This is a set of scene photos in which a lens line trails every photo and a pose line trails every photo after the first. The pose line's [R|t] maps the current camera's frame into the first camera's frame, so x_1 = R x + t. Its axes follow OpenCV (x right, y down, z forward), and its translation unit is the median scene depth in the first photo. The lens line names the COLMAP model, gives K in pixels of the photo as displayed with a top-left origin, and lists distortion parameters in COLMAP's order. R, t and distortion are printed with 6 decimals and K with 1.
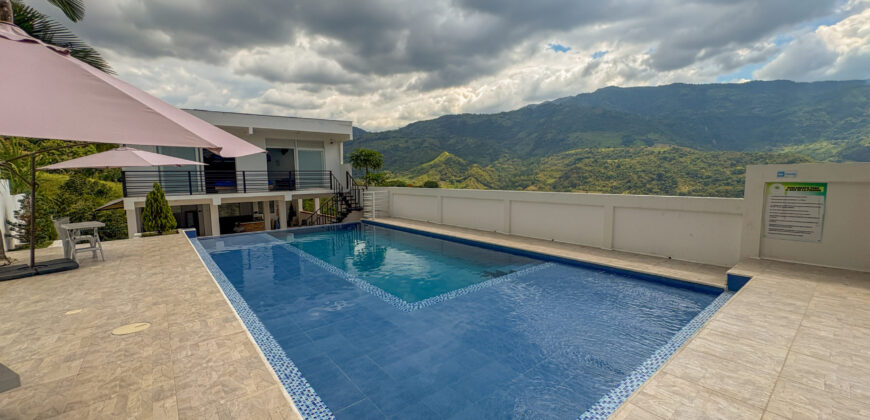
lens RADIAL K [[345.2, 0, 435.0], [0, 345.2, 210.0], [0, 0, 1]] dist [0.000701, 0.000428]
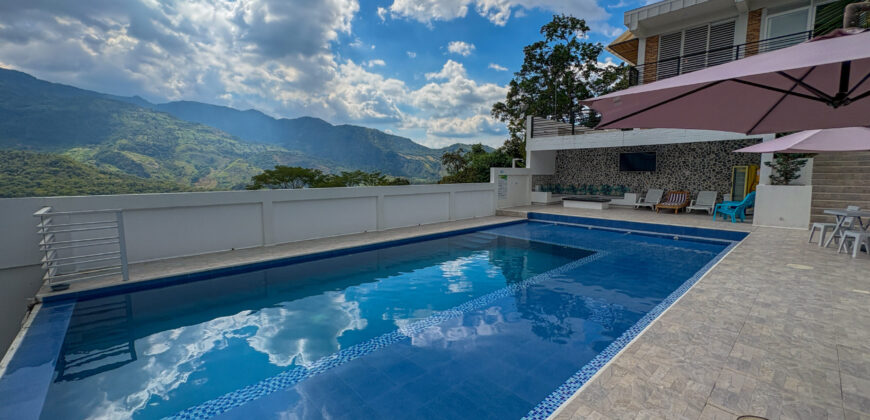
lens RADIAL K [[345.2, 0, 435.0], [0, 345.2, 210.0], [0, 0, 1]] dist [0.000701, 0.000428]
pose [[-0.054742, -0.095936, 0.993881, -0.153084], [0.095225, 0.990335, 0.100839, -0.012156], [-0.993949, 0.100163, -0.045078, 0.169081]]
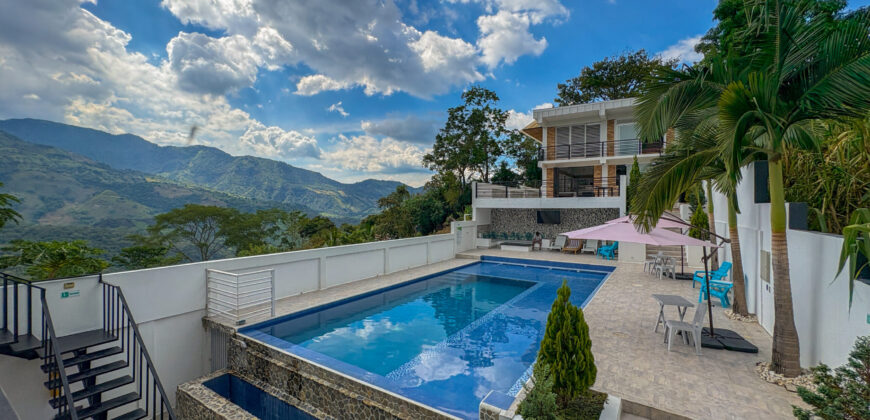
lens RADIAL K [[345.2, 0, 435.0], [0, 345.2, 210.0], [0, 0, 1]] dist [0.000701, 0.000428]
pose [[-0.299241, 0.005622, 0.954161, -0.279124], [0.087143, 0.995965, 0.021461, -0.054553], [-0.950190, 0.089570, -0.298523, 0.285865]]
